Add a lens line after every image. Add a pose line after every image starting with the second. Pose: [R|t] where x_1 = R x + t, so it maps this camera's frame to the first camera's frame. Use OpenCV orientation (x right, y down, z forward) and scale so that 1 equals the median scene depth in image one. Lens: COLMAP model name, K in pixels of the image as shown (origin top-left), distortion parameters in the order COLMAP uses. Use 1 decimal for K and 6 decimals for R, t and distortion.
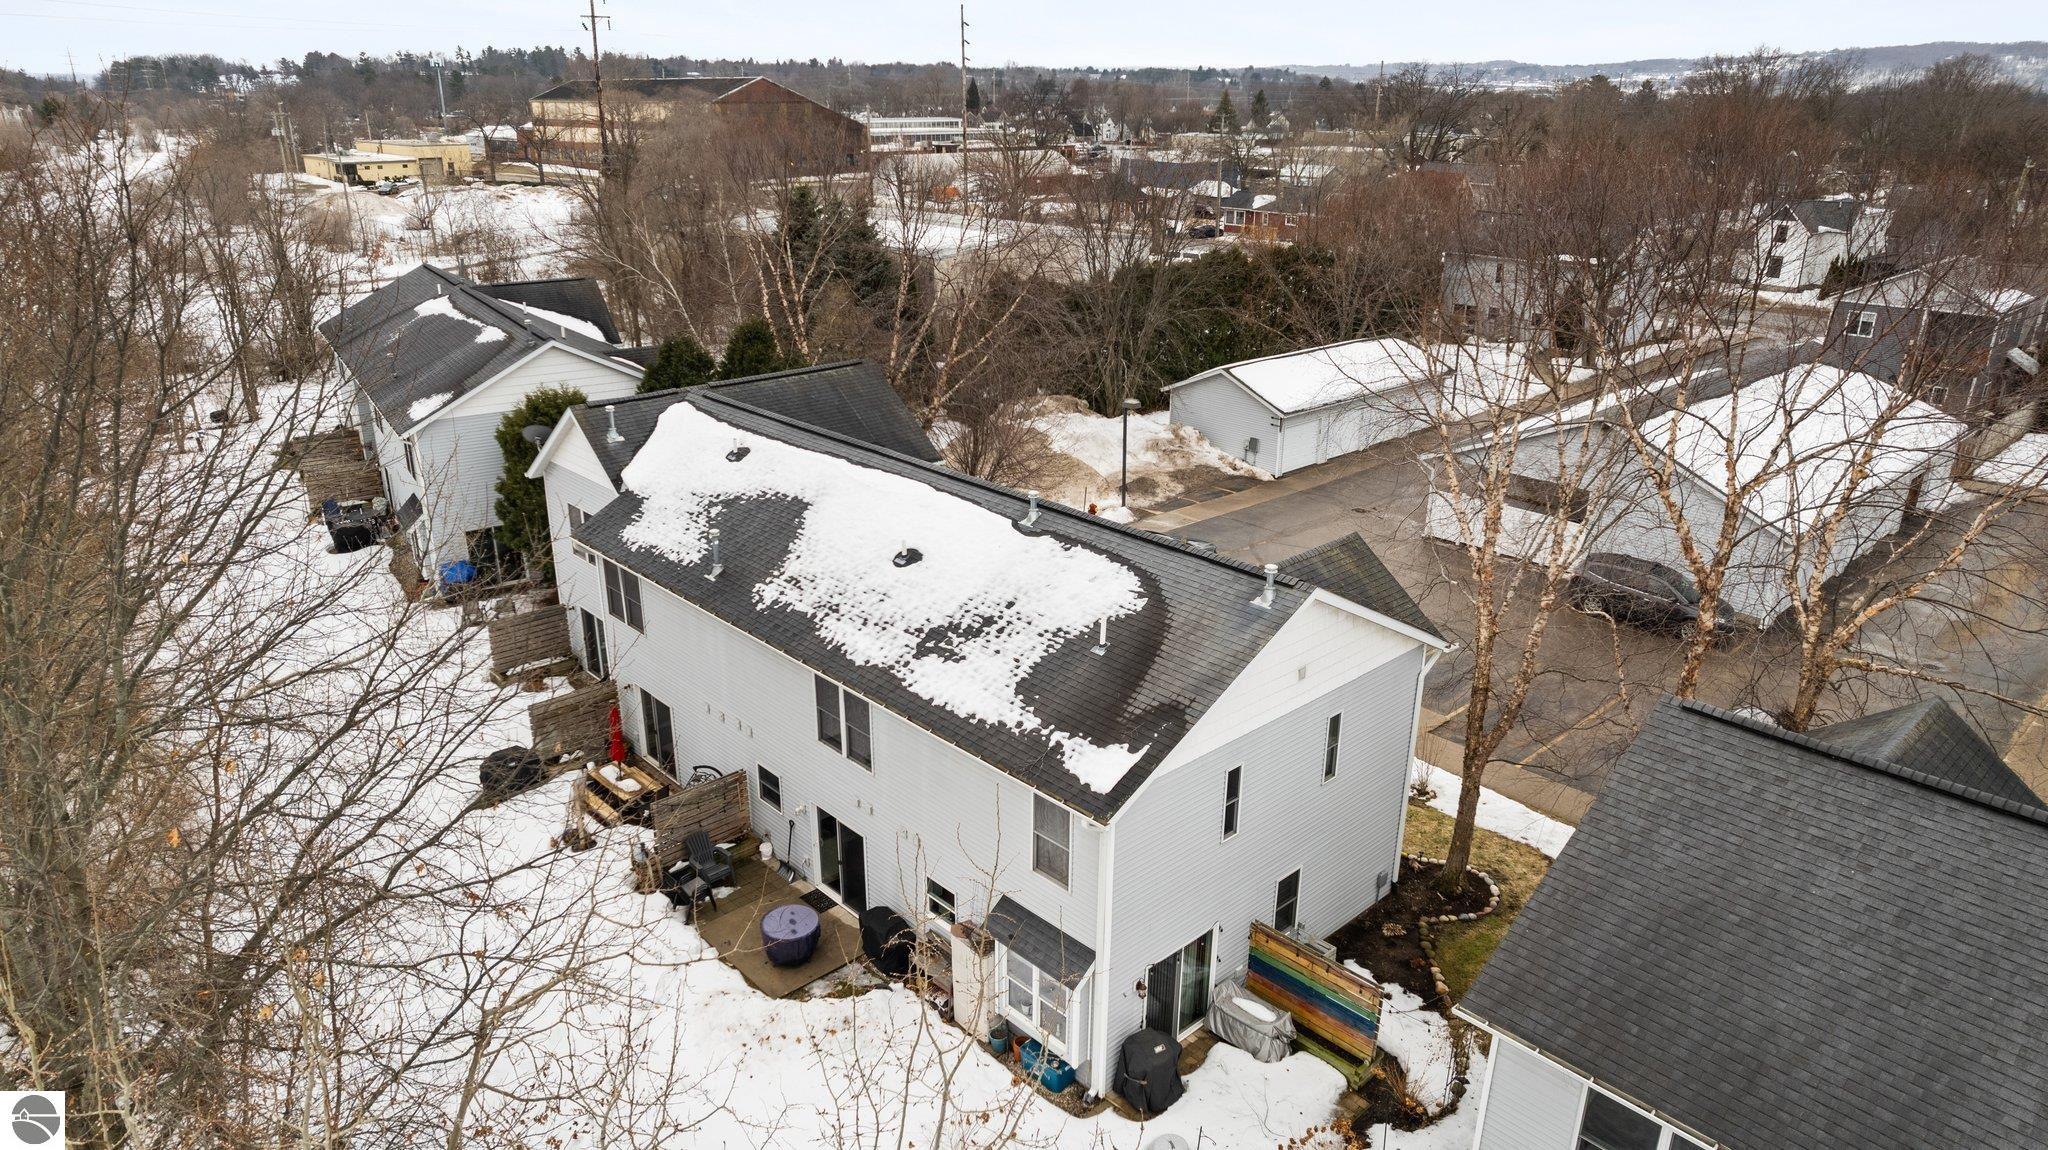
lens RADIAL K [[1323.7, 0, 1024.0], [0, 1323.7, 575.0], [0, 0, 1]] dist [-0.078391, 0.068758]
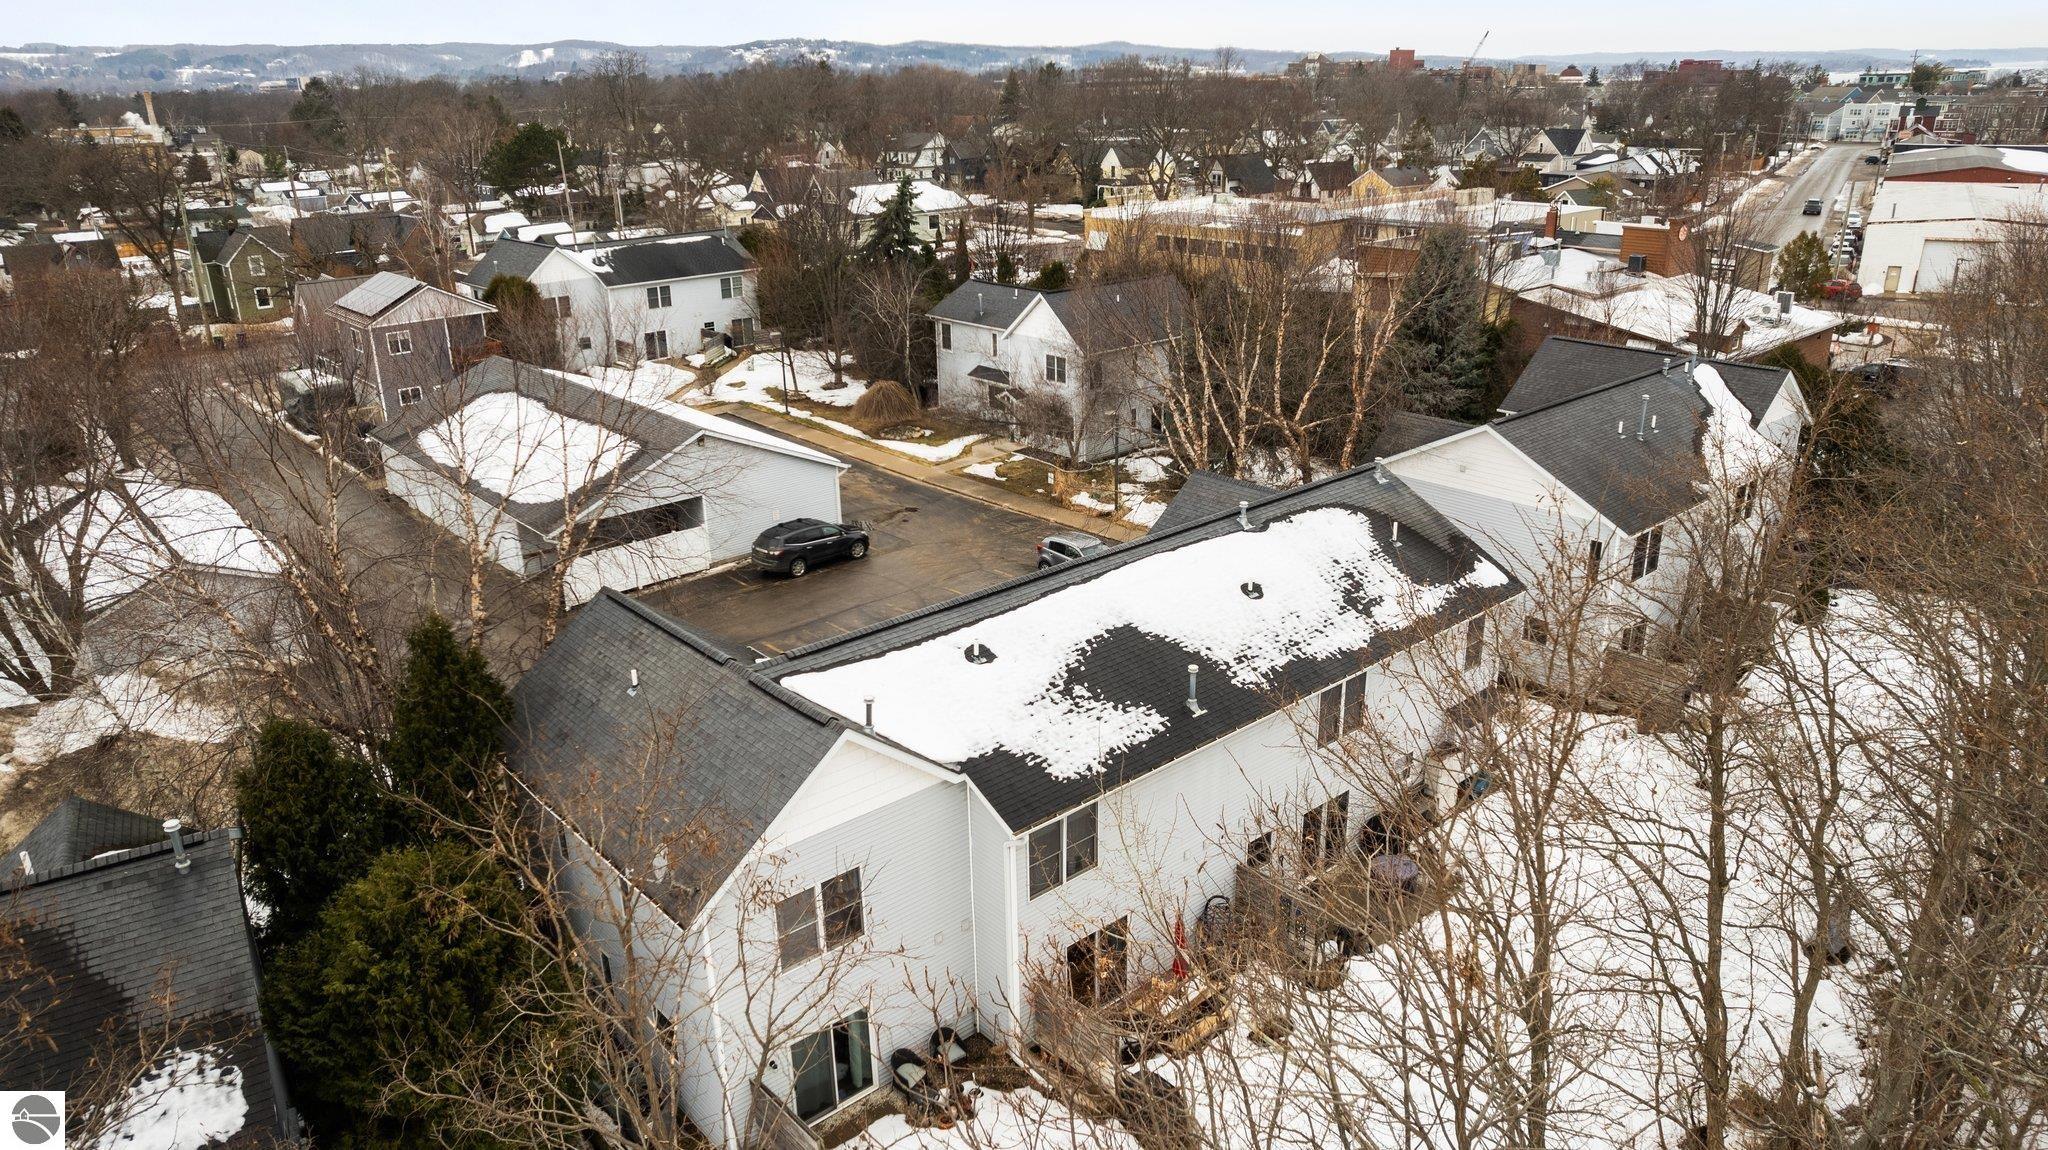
lens RADIAL K [[1323.7, 0, 1024.0], [0, 1323.7, 575.0], [0, 0, 1]] dist [-0.078391, 0.068758]
pose [[0.045348, -0.367069, 0.929088, -1.245231], [0.367474, 0.870963, 0.326169, -0.508353], [-0.928928, 0.326624, 0.174385, 1.011935]]
